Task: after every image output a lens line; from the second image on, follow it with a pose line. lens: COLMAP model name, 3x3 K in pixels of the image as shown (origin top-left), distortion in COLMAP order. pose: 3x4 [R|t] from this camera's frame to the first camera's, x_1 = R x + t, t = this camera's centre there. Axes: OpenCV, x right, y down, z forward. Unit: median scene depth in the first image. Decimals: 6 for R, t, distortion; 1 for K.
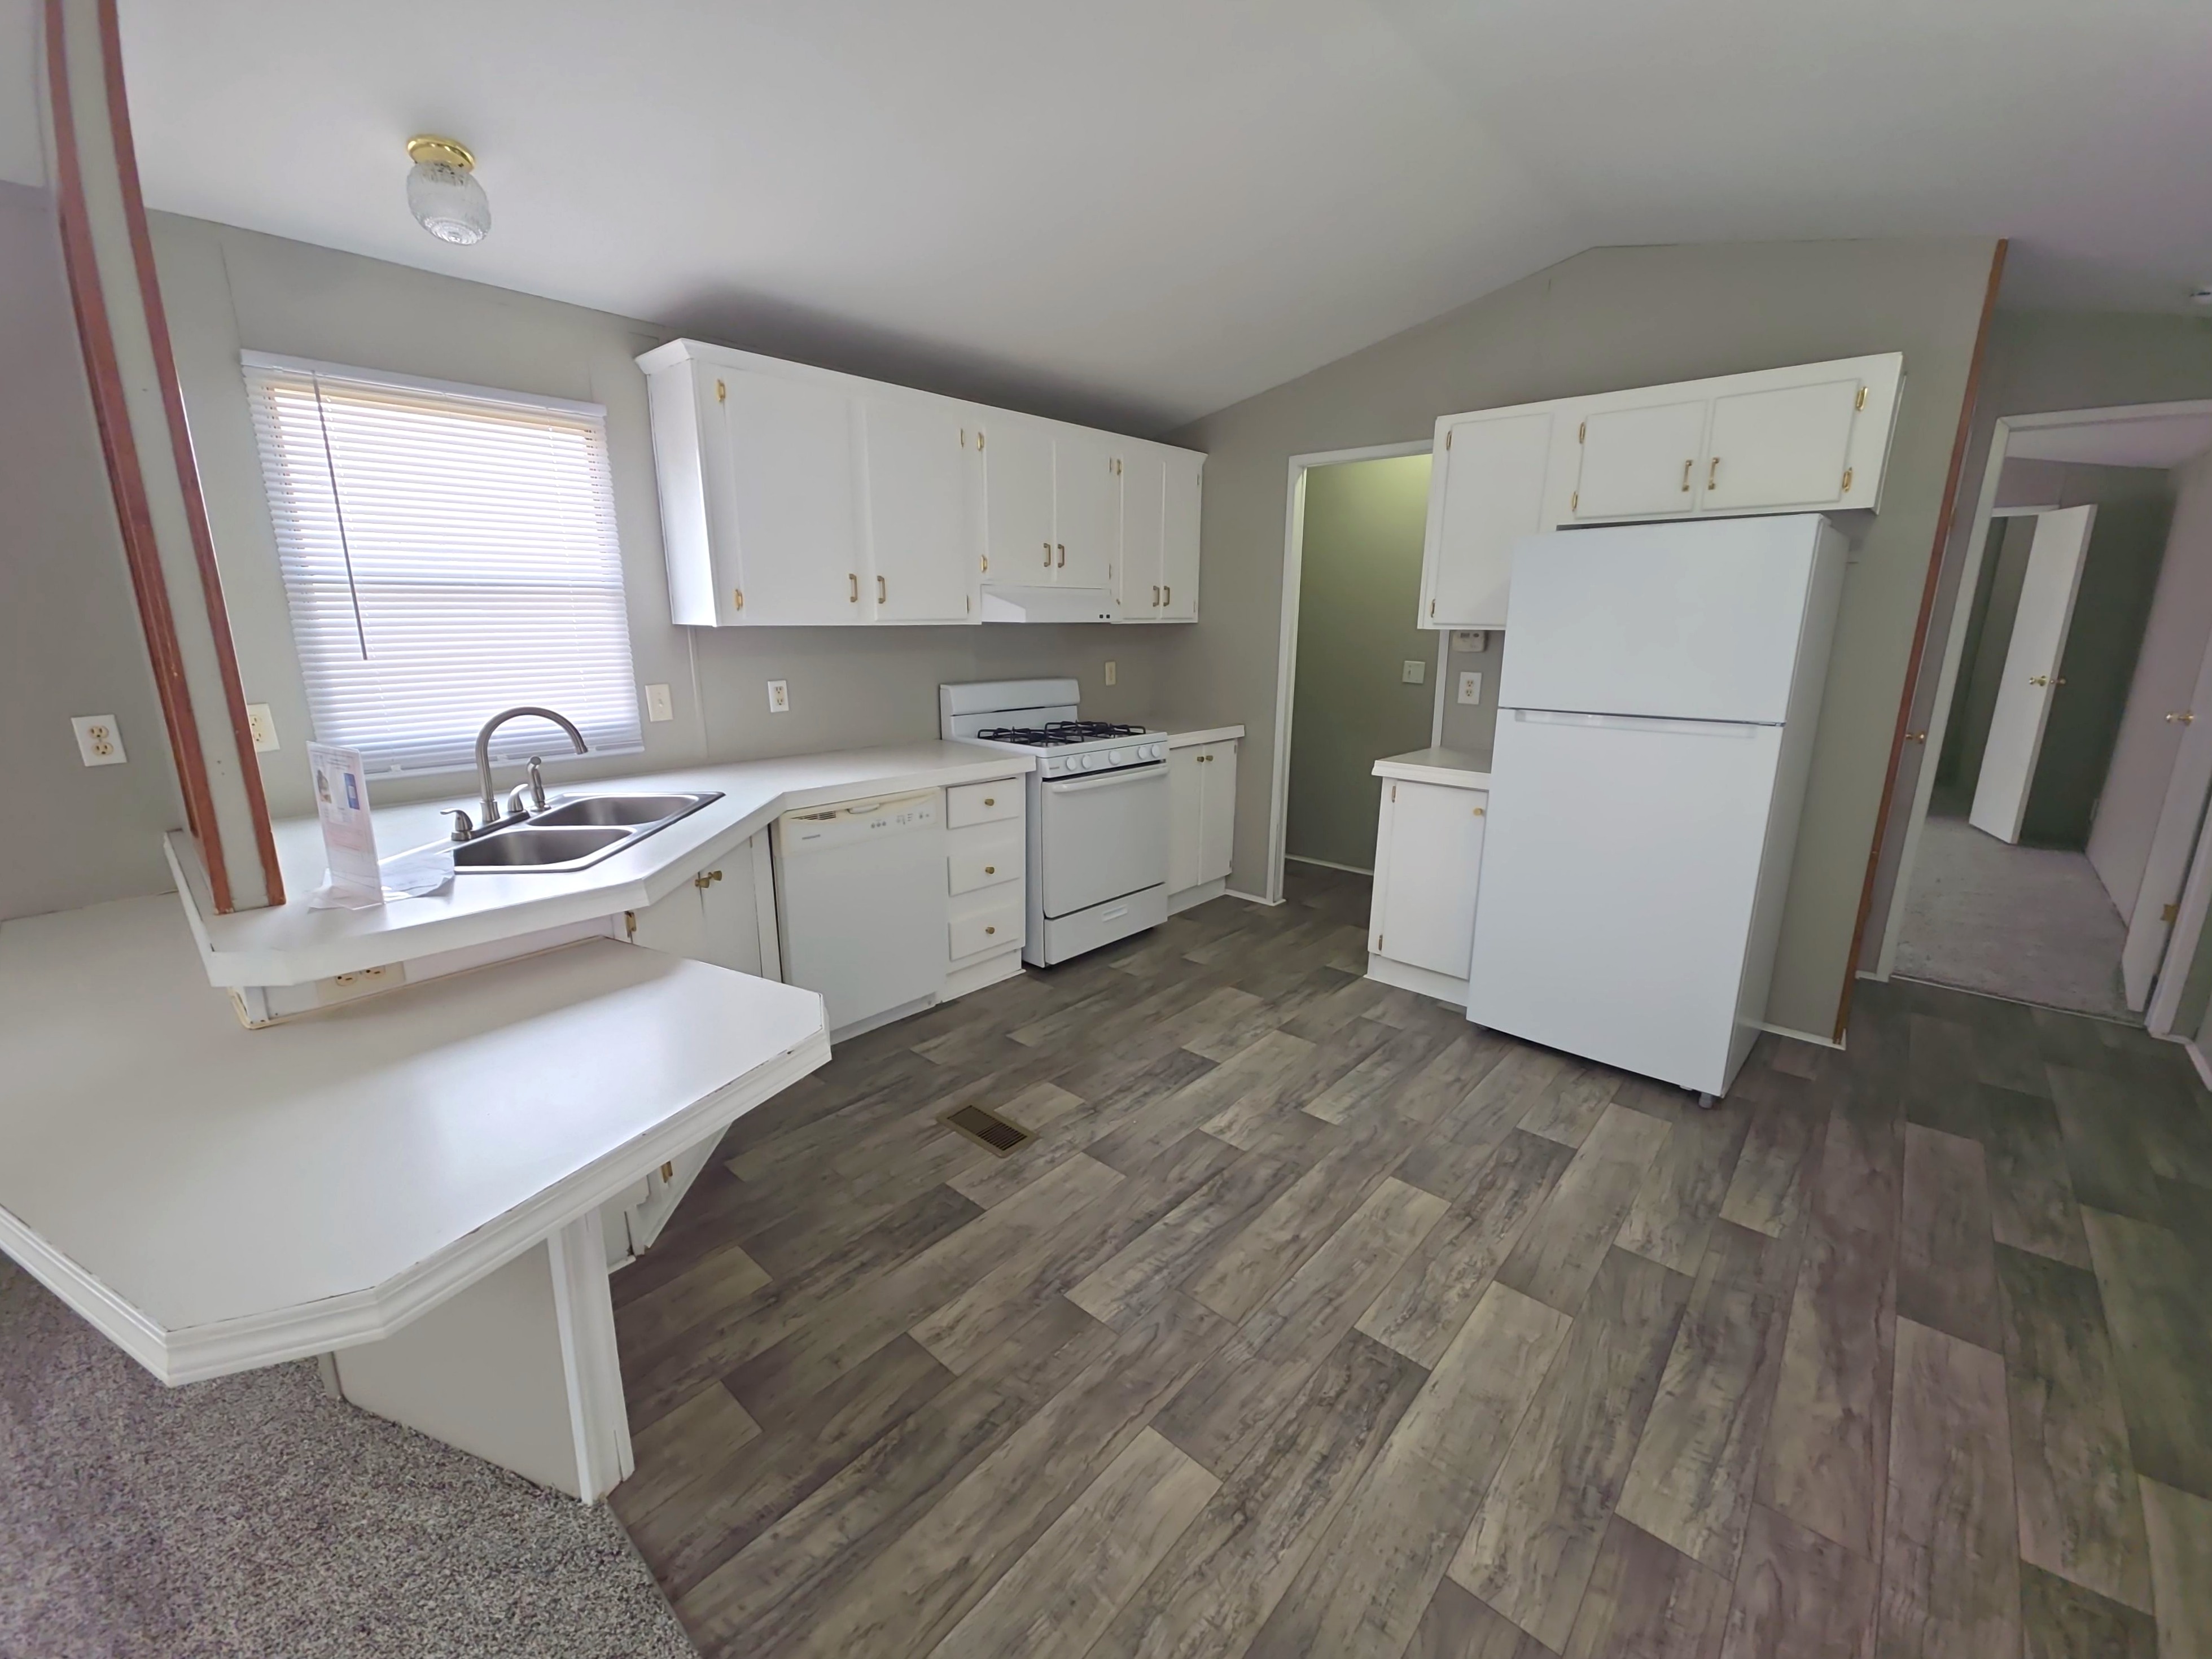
lens RADIAL K [[900.2, 0, 1105.6], [0, 900.2, 821.2], [0, 0, 1]] dist [0.019179, -0.008510]
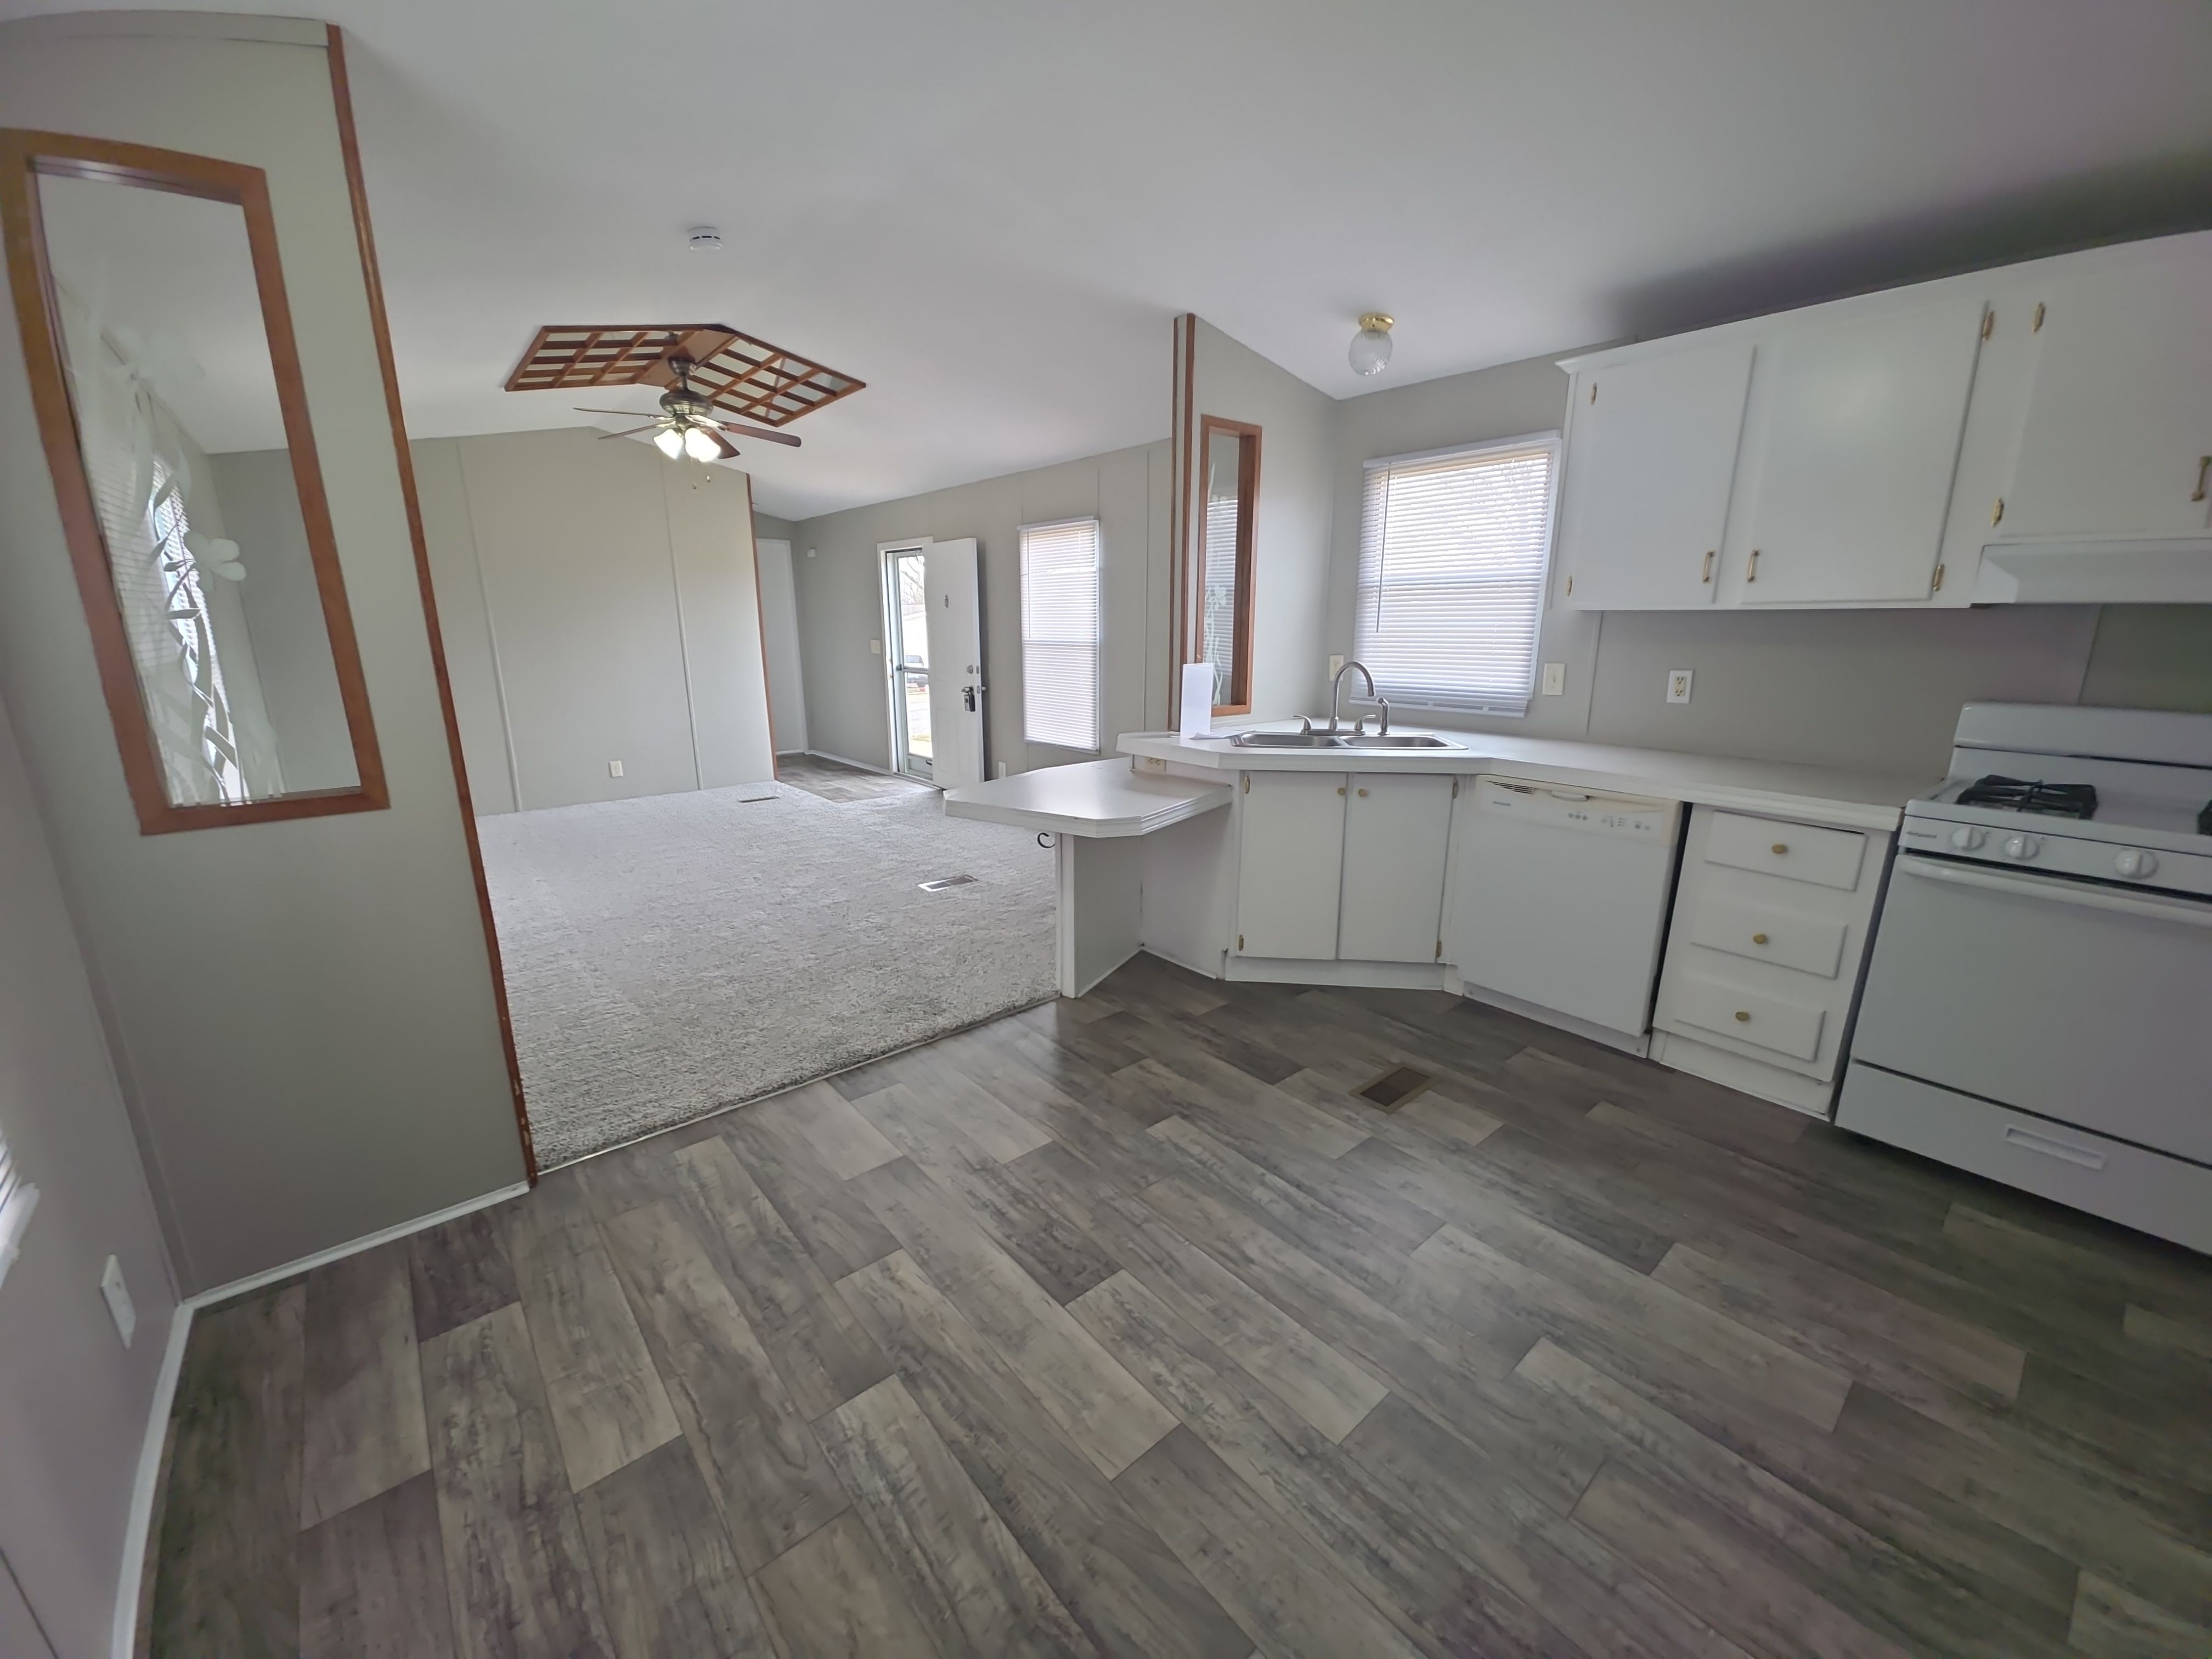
lens RADIAL K [[870.8, 0, 1102.7], [0, 870.8, 826.8], [0, 0, 1]] dist [0.016481, -0.009302]
pose [[-0.139952, 0.224266, -0.964426, 1.079144], [-0.224800, 0.941381, 0.251528, -0.159879], [0.964302, 0.252005, -0.081334, 0.886509]]
